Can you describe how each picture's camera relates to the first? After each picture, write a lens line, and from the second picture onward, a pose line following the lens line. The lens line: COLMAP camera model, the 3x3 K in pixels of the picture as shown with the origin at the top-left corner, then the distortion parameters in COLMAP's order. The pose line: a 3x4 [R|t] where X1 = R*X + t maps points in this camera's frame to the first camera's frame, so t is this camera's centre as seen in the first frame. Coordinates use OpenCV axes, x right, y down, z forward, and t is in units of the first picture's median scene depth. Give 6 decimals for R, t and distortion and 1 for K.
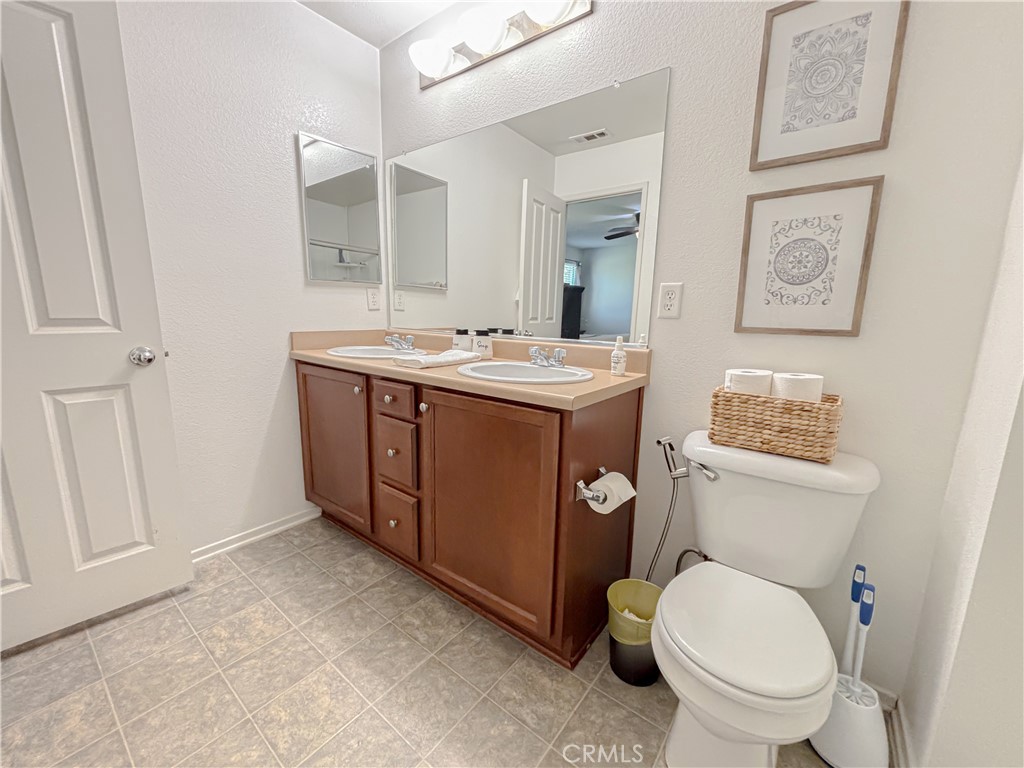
lens RADIAL K [[415.0, 0, 510.3], [0, 415.0, 383.4], [0, 0, 1]] dist [-0.000469, 0.000739]
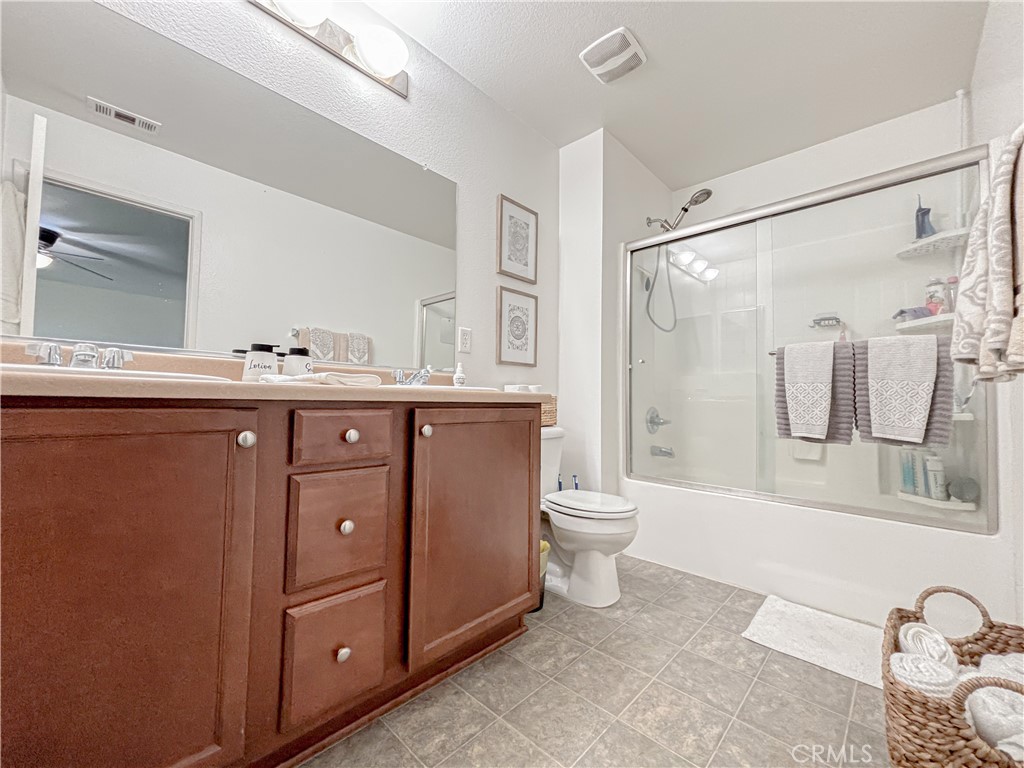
lens RADIAL K [[415.0, 0, 507.4], [0, 415.0, 385.6], [0, 0, 1]] dist [-0.000469, 0.000739]
pose [[0.101482, 0.024537, 0.994535, -1.108171], [0.165339, 0.985377, -0.041182, 0.034186], [-0.981002, 0.168615, 0.095941, 0.850390]]
